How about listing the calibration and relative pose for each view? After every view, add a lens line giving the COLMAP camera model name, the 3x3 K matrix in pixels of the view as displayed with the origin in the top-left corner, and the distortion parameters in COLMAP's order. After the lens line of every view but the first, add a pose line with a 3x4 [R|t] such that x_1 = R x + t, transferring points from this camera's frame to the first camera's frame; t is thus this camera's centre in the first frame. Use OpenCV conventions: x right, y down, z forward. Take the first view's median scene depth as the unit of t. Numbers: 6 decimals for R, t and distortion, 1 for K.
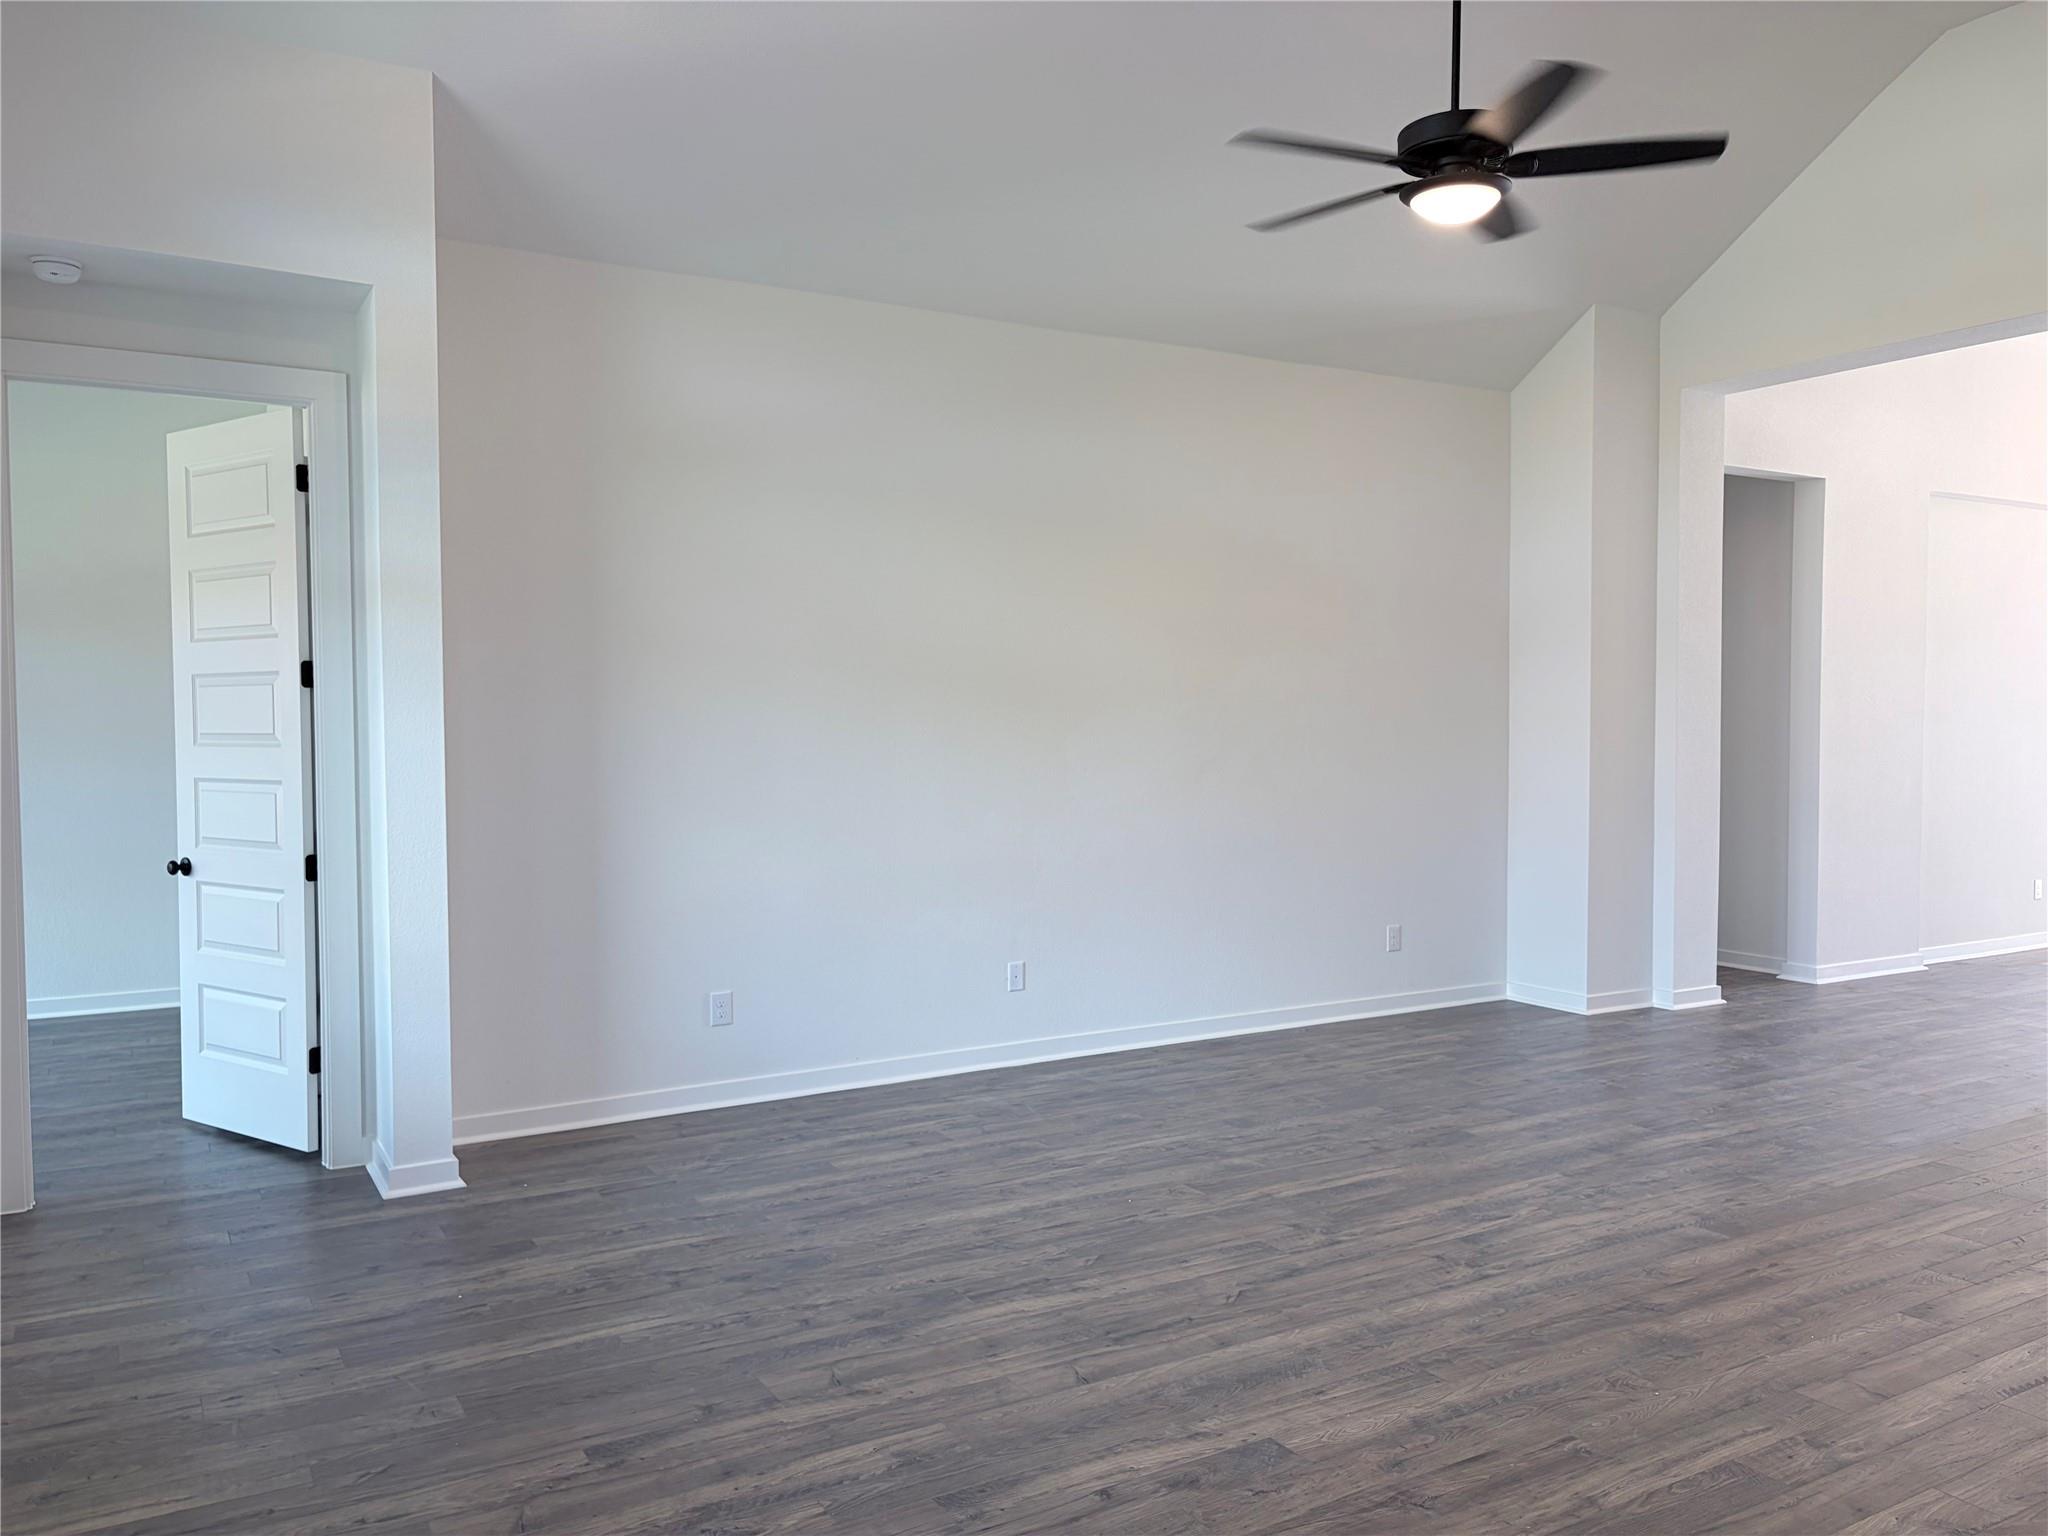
lens RADIAL K [[1543.1, 0, 1030.0], [0, 1543.1, 782.6], [0, 0, 1]] dist [0.046977, -0.053587]
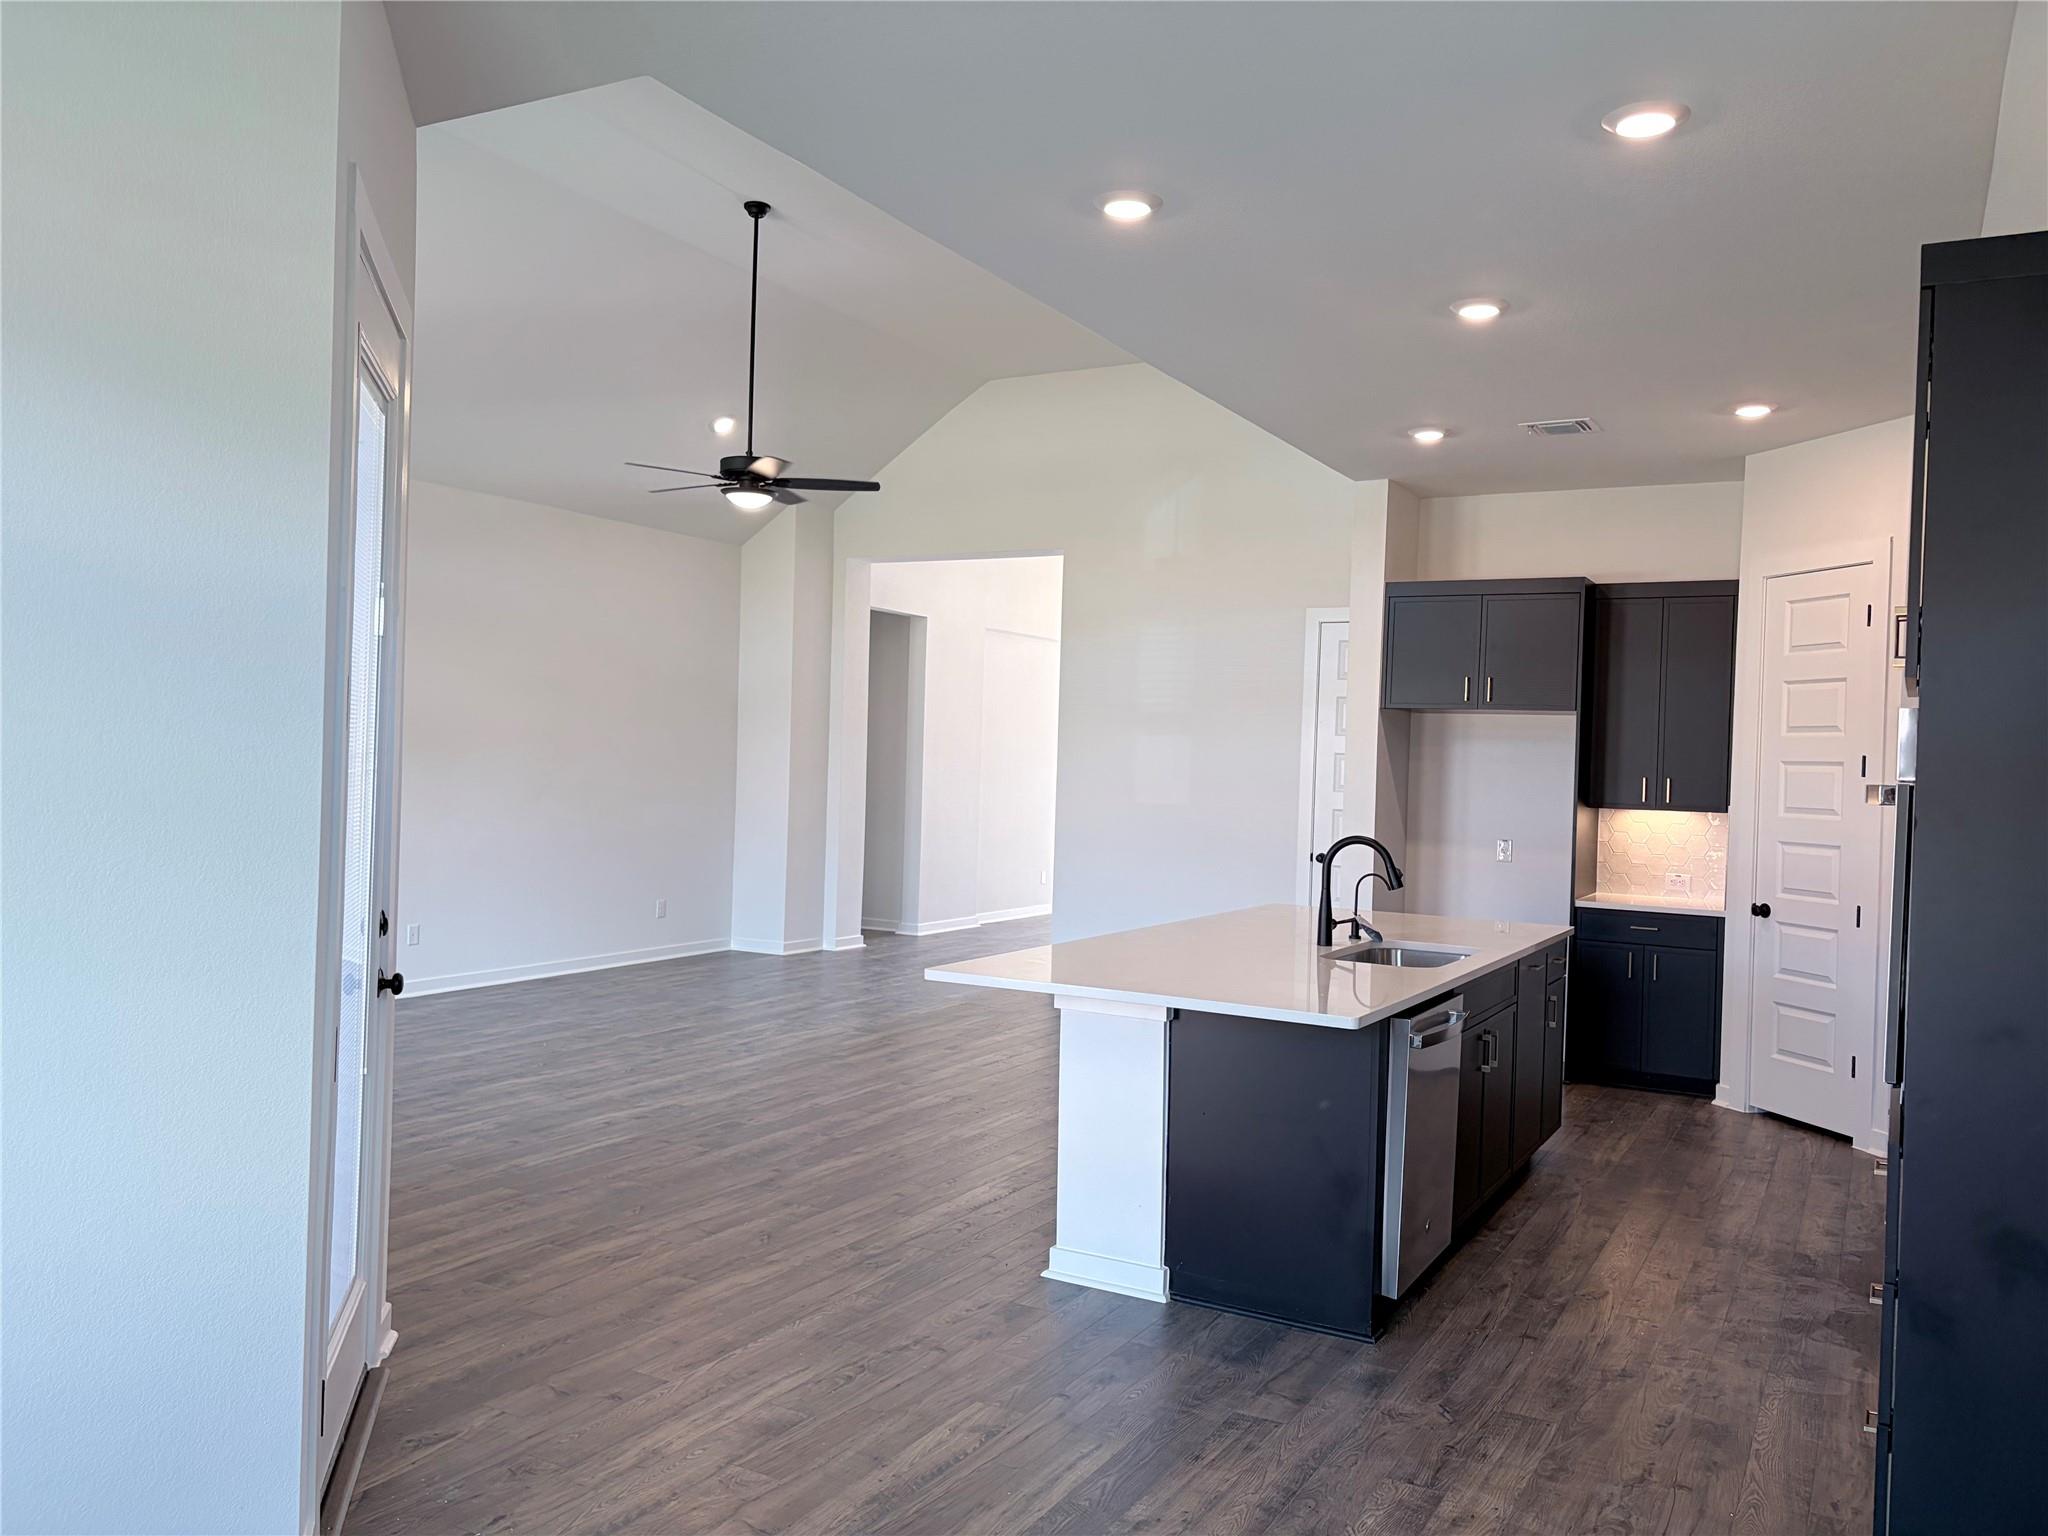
lens RADIAL K [[1543.1, 0, 1030.0], [0, 1543.1, 782.6], [0, 0, 1]] dist [0.046977, -0.053587]
pose [[0.862116, 0.022240, 0.506222, -0.216678], [-0.012761, 0.999672, -0.022185, 0.010300], [-0.506550, 0.012666, 0.862118, -0.460118]]
